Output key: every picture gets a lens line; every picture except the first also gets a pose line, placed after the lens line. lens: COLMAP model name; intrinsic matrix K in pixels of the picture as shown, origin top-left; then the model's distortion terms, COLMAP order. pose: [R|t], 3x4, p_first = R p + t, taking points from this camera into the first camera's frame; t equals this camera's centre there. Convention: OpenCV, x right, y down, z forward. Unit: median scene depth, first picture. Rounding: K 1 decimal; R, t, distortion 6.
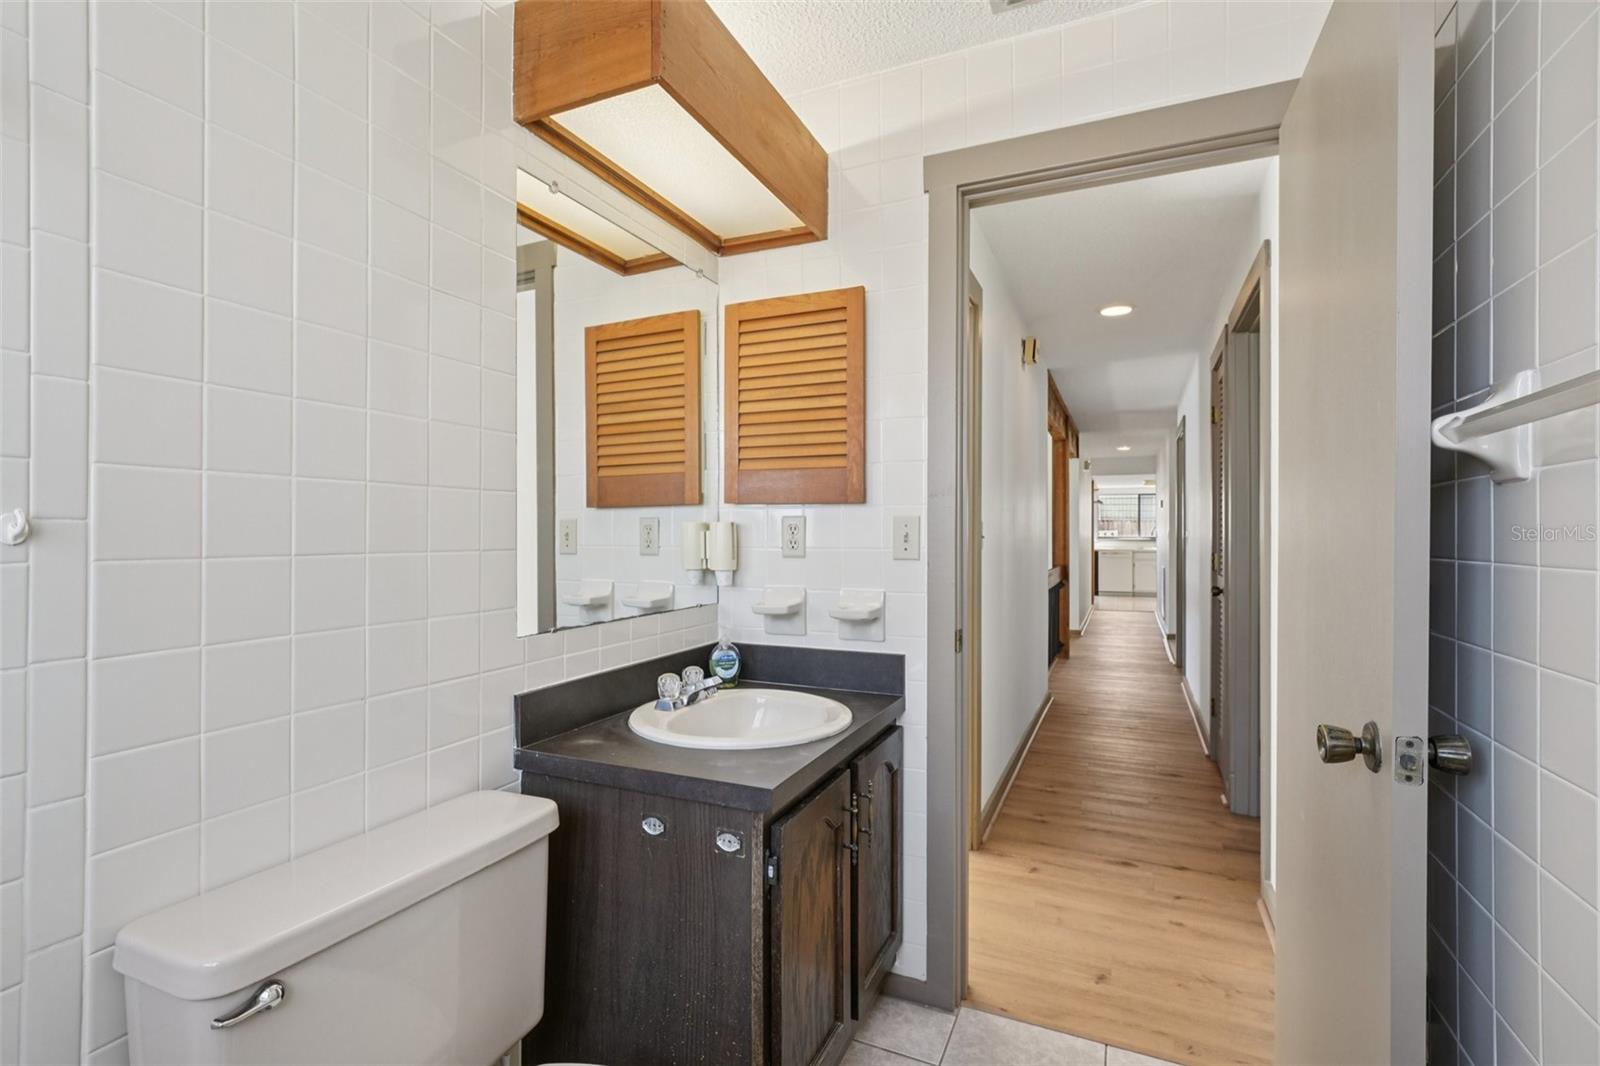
lens RADIAL K [[744.5, 0, 796.6], [0, 744.5, 543.9], [0, 0, 1]] dist [-0.000469, 0.000179]
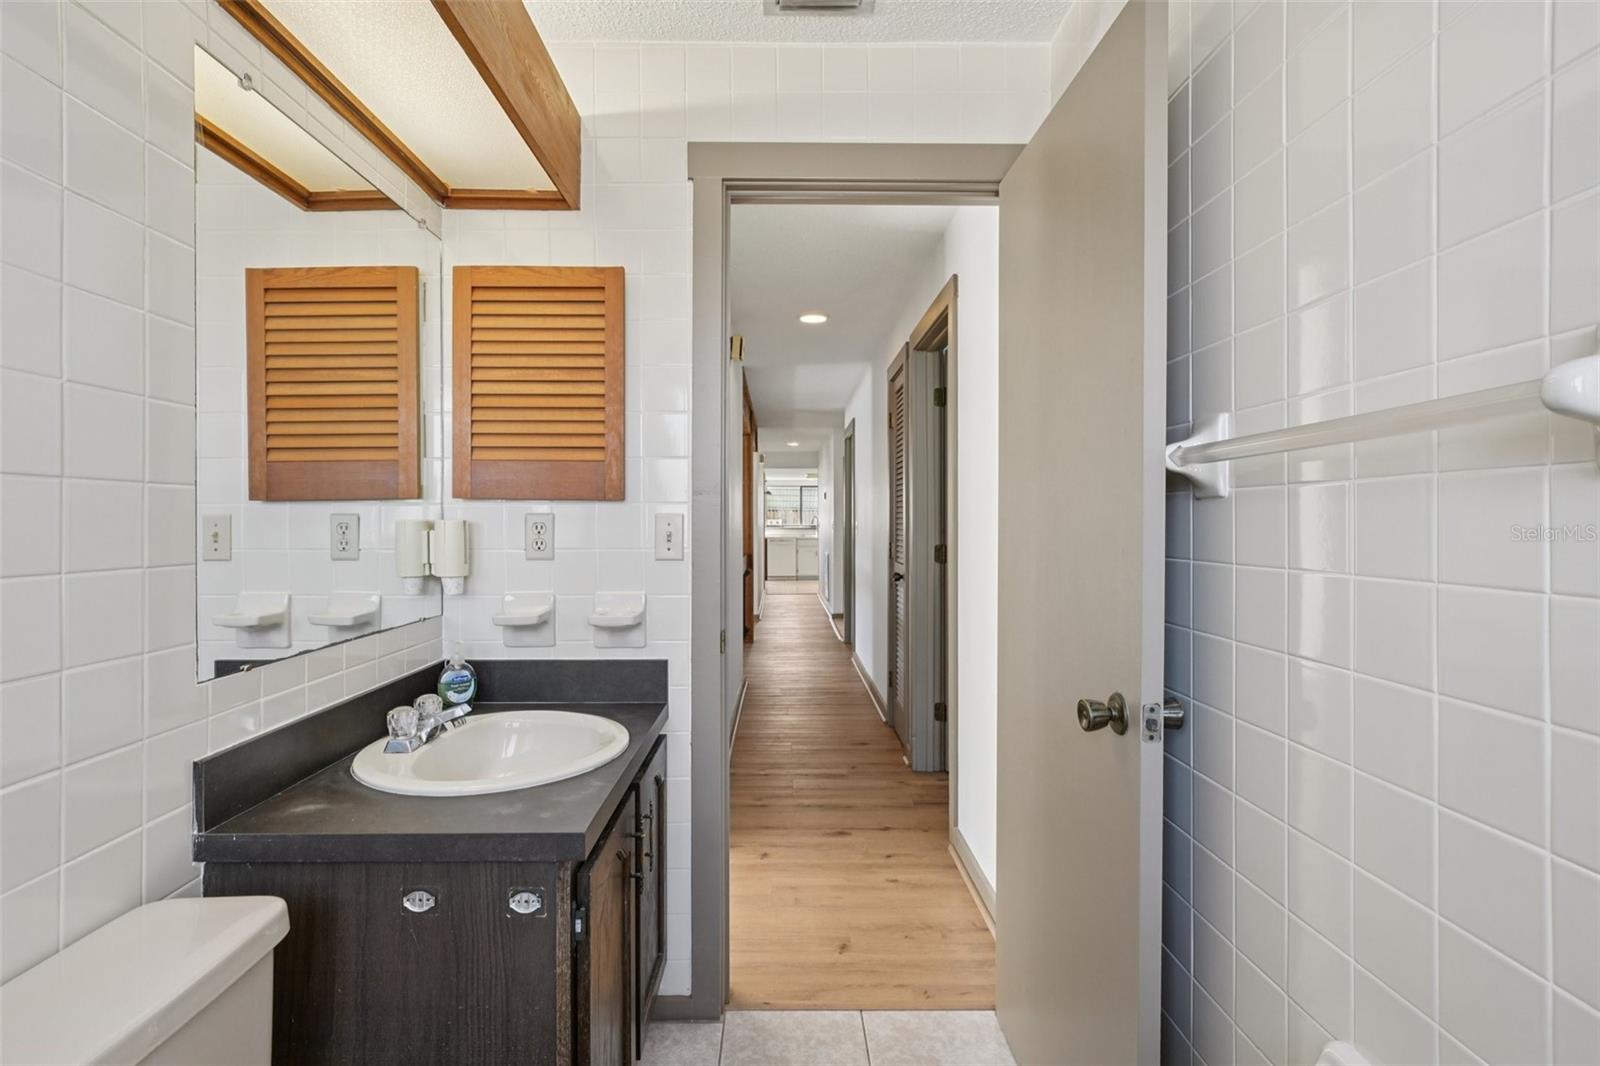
lens RADIAL K [[751.3, 0, 800.0], [0, 751.3, 533.0], [0, 0, 1]] dist [0.000177, 0.000503]
pose [[0.907652, -0.007585, 0.419655, -0.103040], [0.007369, 0.999971, 0.002135, -0.013998], [-0.419658, 0.001155, 0.907681, 0.053715]]
